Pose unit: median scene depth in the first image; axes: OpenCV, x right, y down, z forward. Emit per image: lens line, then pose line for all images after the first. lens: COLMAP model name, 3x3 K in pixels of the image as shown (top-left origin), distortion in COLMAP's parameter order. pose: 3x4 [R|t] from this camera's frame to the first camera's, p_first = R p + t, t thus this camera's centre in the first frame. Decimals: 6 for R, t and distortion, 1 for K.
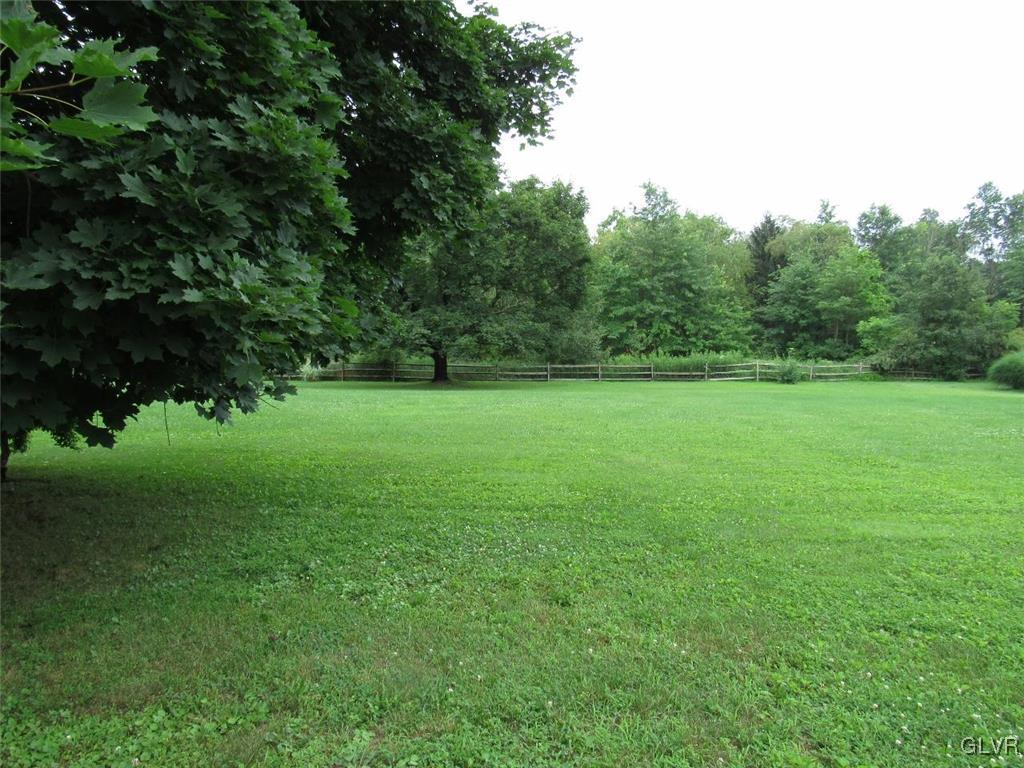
lens RADIAL K [[755.2, 0, 508.9], [0, 755.2, 380.6], [0, 0, 1]] dist [-0.041034, -0.001542]
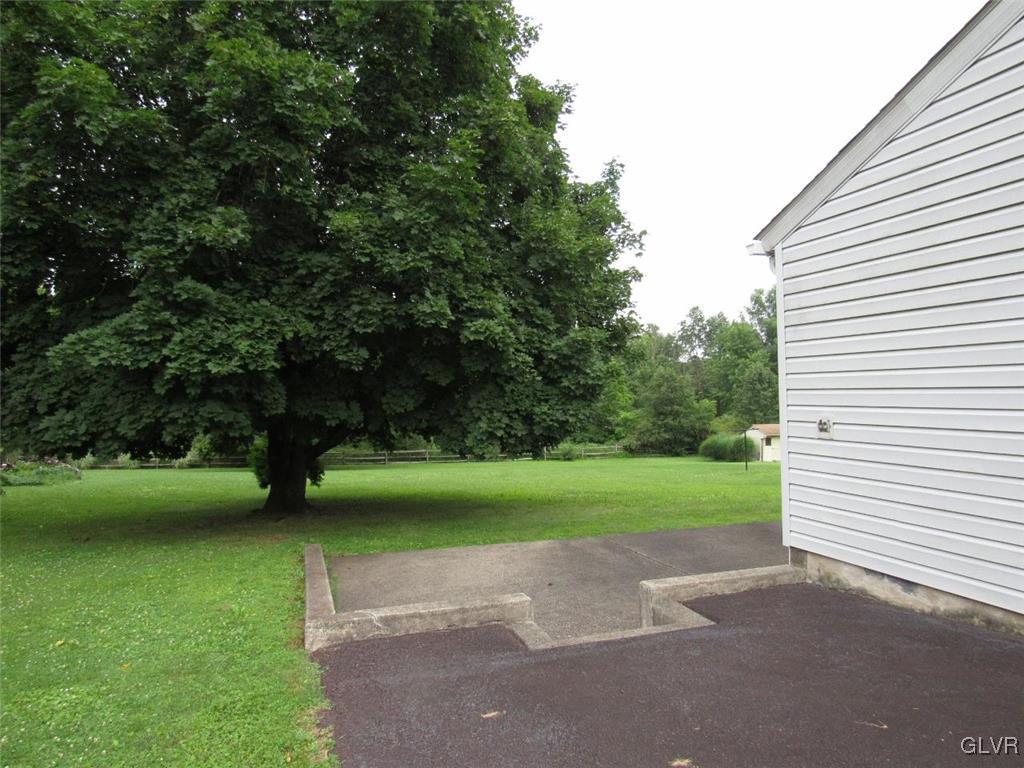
lens RADIAL K [[755.2, 0, 515.4], [0, 755.2, 384.9], [0, 0, 1]] dist [-0.041034, -0.001542]
pose [[0.944195, 0.008887, 0.329268, -0.159291], [0.028136, 0.993806, -0.107505, 0.010515], [-0.328184, 0.110770, 0.938097, -0.247249]]
